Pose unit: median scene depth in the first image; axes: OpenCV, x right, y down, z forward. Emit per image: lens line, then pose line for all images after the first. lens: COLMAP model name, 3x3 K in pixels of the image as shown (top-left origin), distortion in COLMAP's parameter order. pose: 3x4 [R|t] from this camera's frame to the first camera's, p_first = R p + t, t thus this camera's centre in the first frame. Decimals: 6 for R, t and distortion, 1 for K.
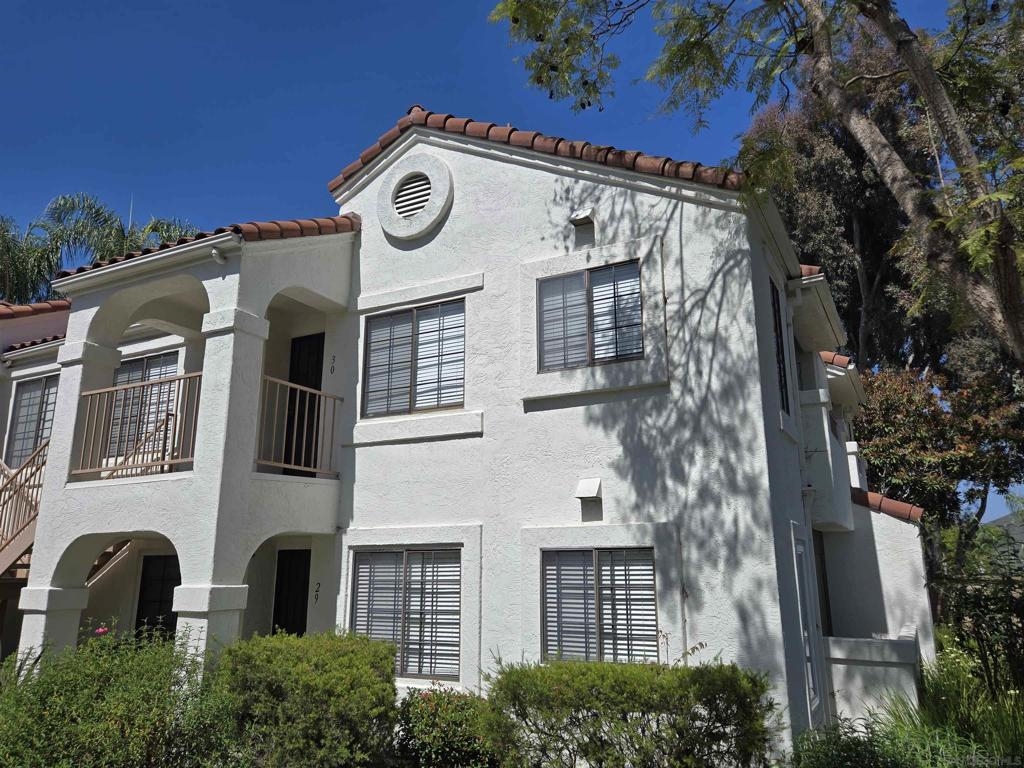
lens RADIAL K [[735.7, 0, 512.0], [0, 735.7, 384.0], [0, 0, 1]] dist [-0.000627, 0.000977]
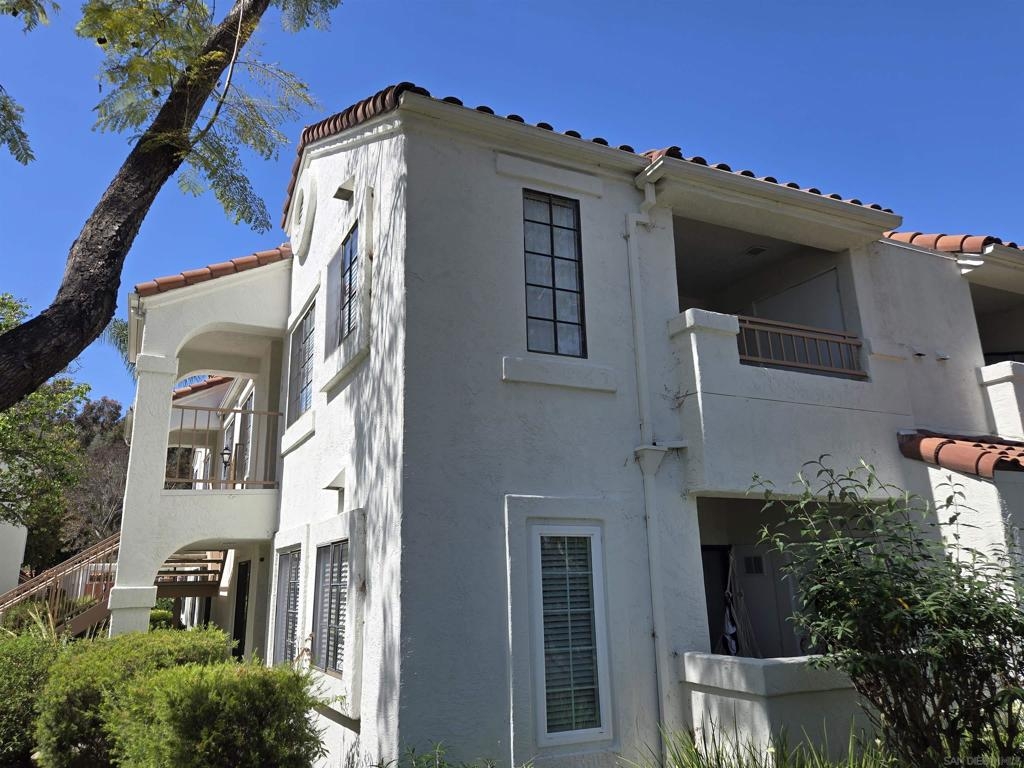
lens RADIAL K [[759.2, 0, 512.0], [0, 759.2, 384.0], [0, 0, 1]] dist [-0.000736, 0.000511]
pose [[0.802942, -0.163785, -0.573113, 0.772808], [0.157800, 0.985611, -0.060587, 0.108631], [0.574790, -0.041790, 0.817234, 0.318822]]
